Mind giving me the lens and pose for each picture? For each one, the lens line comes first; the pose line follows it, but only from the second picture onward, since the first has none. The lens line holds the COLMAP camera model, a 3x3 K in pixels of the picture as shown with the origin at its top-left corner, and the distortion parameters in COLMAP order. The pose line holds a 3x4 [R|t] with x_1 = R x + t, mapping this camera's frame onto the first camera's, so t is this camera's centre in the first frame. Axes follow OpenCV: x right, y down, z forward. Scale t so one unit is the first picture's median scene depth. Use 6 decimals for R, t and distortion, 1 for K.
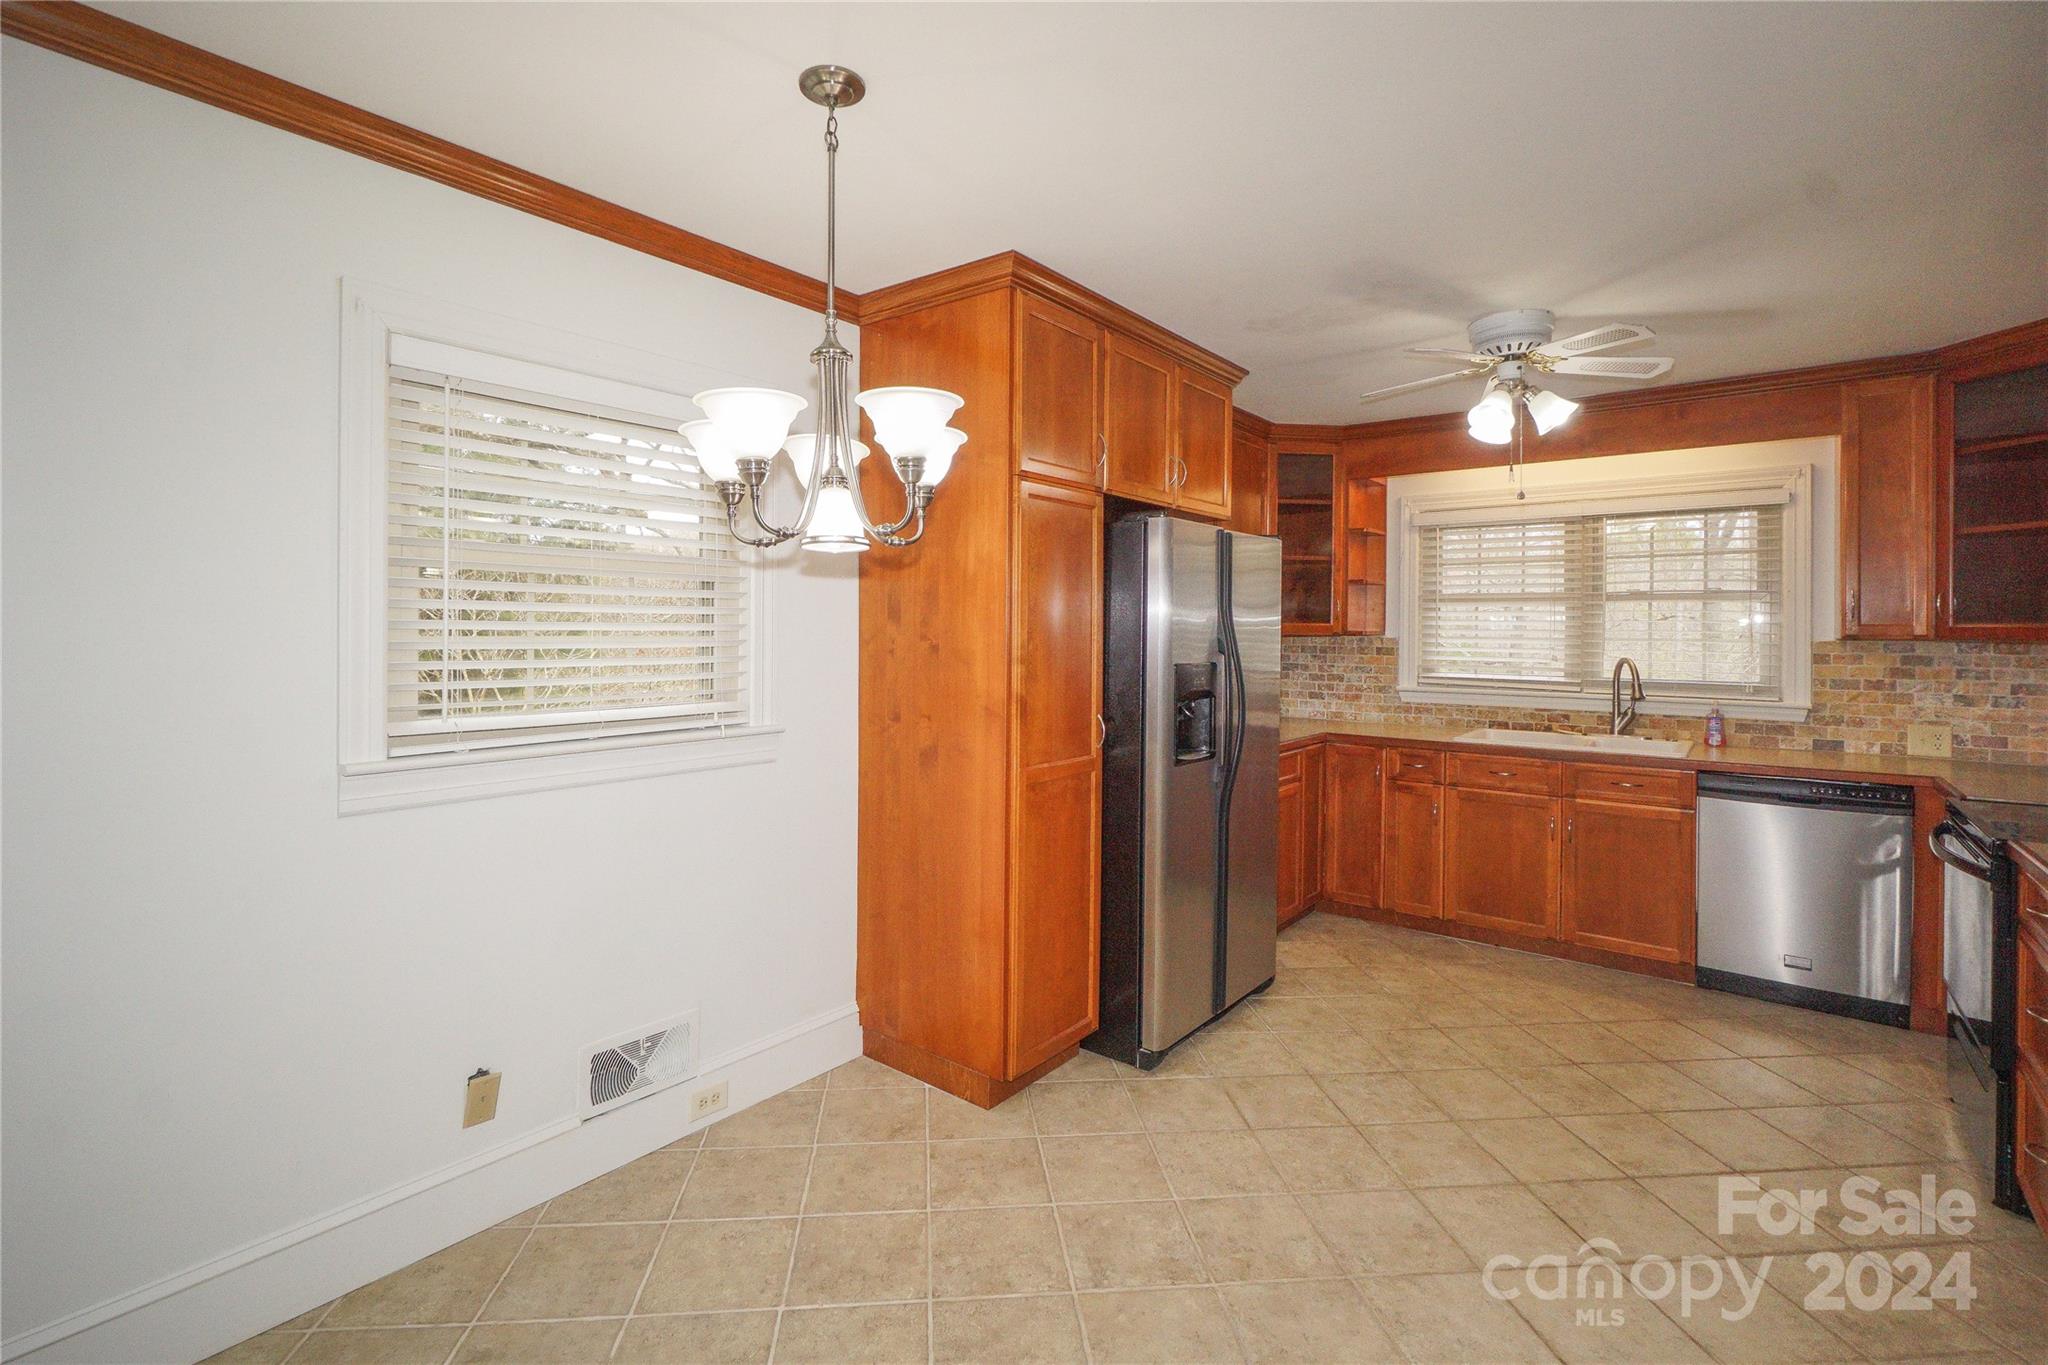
lens RADIAL K [[920.3, 0, 1020.9], [0, 920.3, 630.2], [0, 0, 1]] dist [-0.001438, 0.000170]
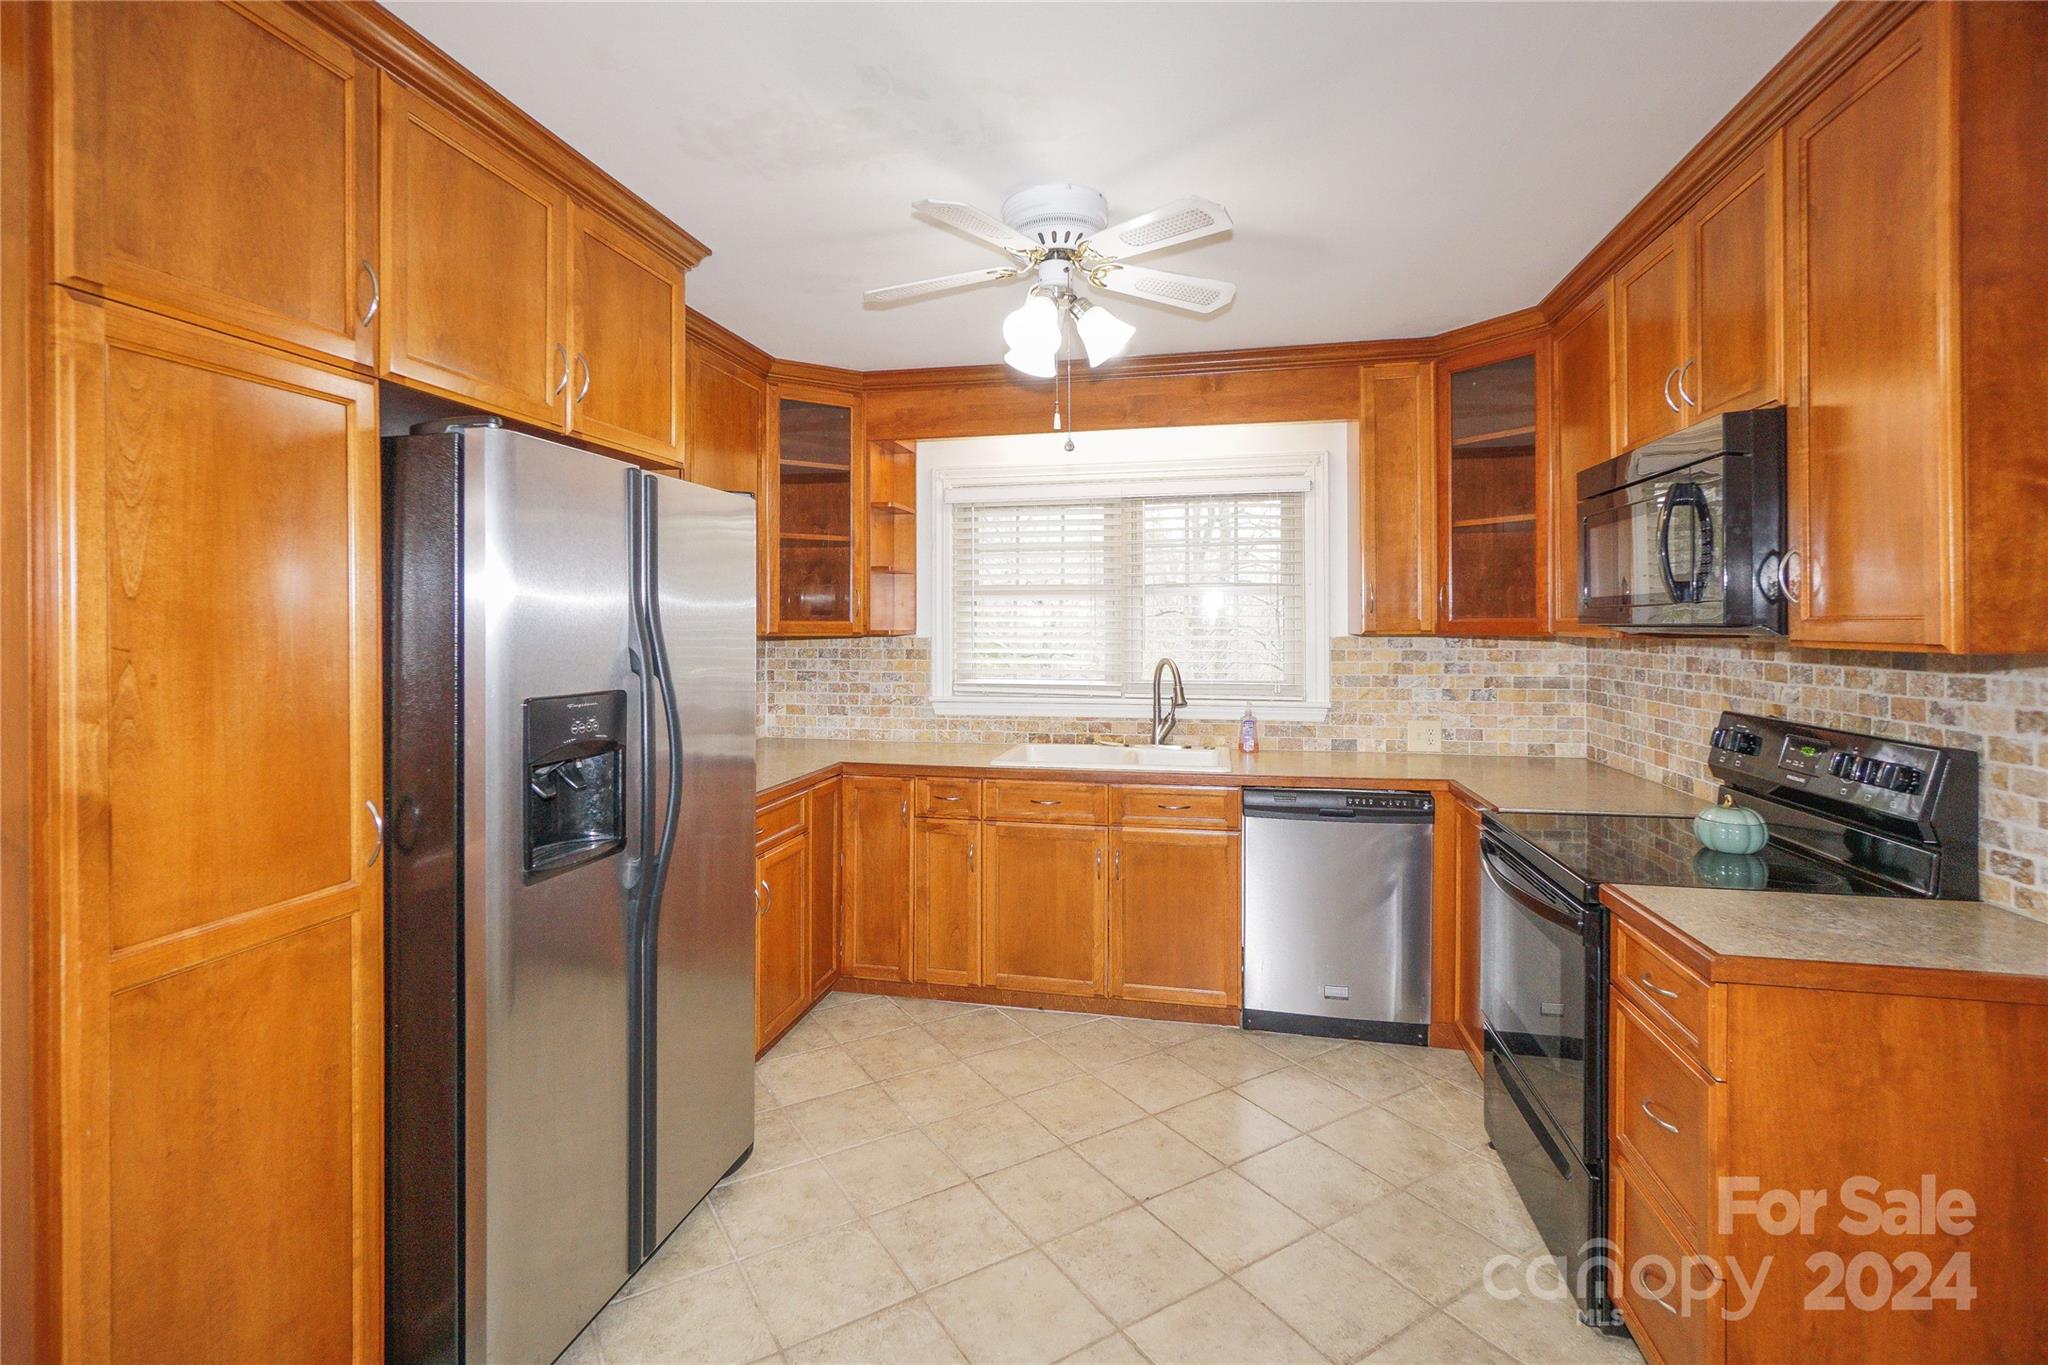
lens RADIAL K [[920.3, 0, 1020.9], [0, 920.3, 630.2], [0, 0, 1]] dist [-0.001438, 0.000170]
pose [[0.892724, -0.010812, 0.450474, 0.138099], [0.008711, 0.999939, 0.006738, -0.004299], [-0.450520, -0.002092, 0.892764, 0.281988]]
